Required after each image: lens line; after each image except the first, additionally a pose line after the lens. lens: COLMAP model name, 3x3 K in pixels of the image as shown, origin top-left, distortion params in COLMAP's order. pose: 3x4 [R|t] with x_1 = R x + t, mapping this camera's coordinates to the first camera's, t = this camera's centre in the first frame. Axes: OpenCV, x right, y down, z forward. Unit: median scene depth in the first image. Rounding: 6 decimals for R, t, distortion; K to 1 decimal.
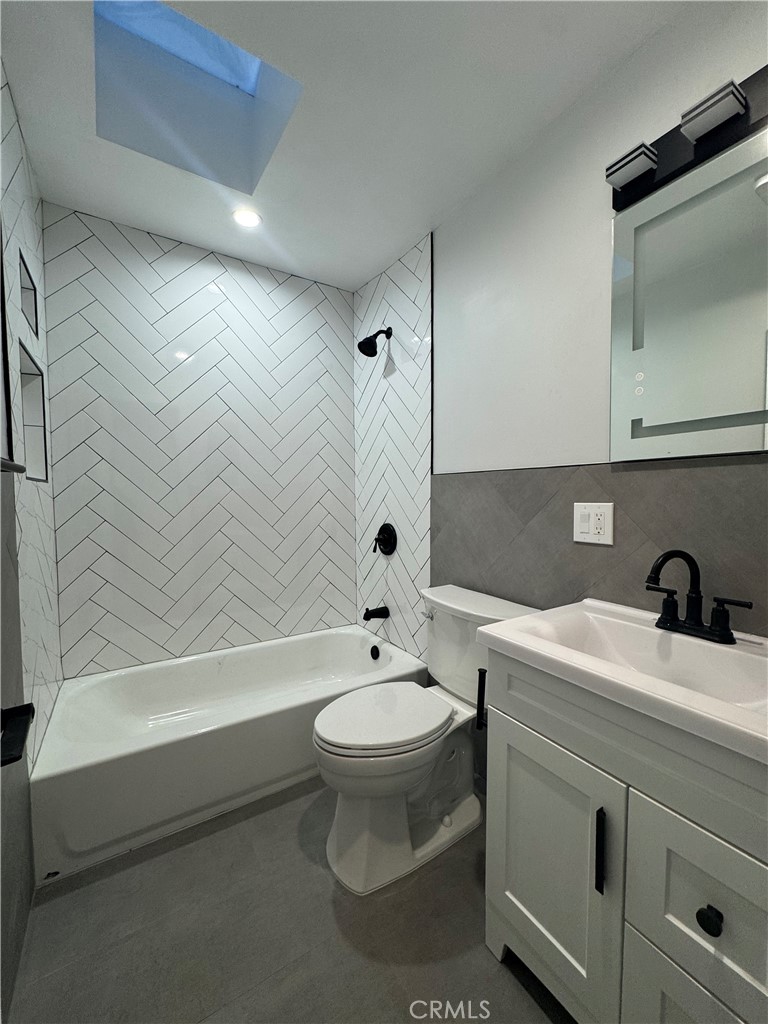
lens RADIAL K [[408.9, 0, 387.8], [0, 408.9, 514.6], [0, 0, 1]] dist [-0.003560, 0.000216]
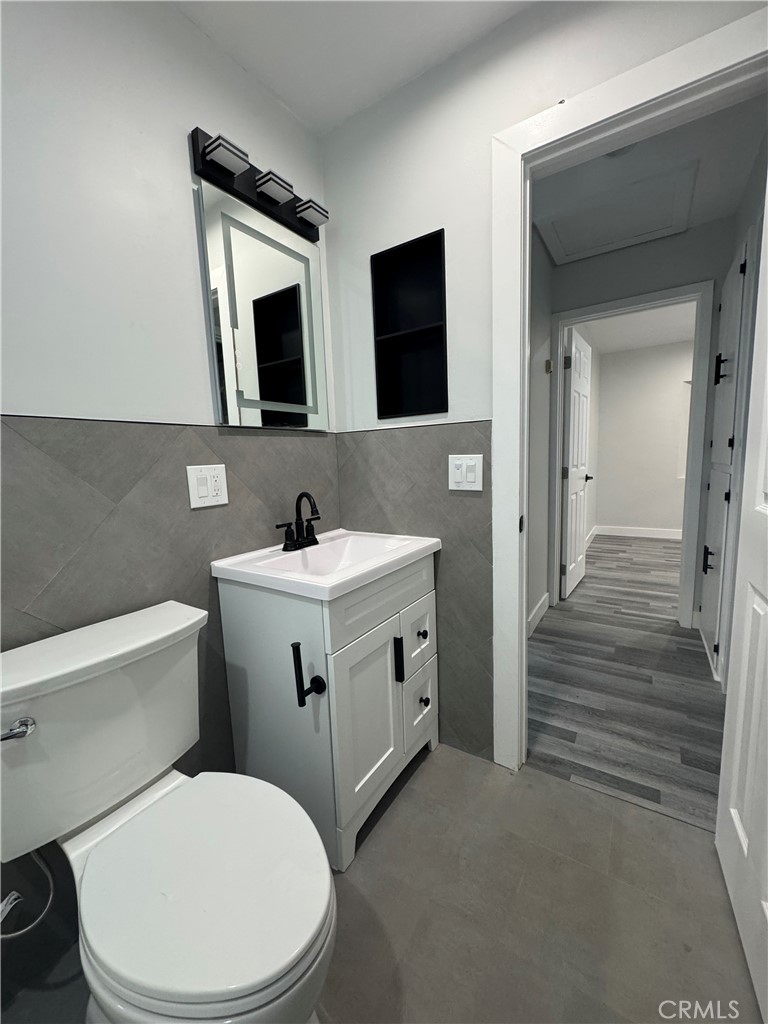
lens RADIAL K [[408.9, 0, 382.7], [0, 408.9, 511.6], [0, 0, 1]] dist [-0.003560, 0.000216]
pose [[-0.416993, -0.098594, 0.903547, -0.600520], [0.080432, 0.986196, 0.144732, -0.028120], [-0.905344, 0.133027, -0.403306, 1.071934]]
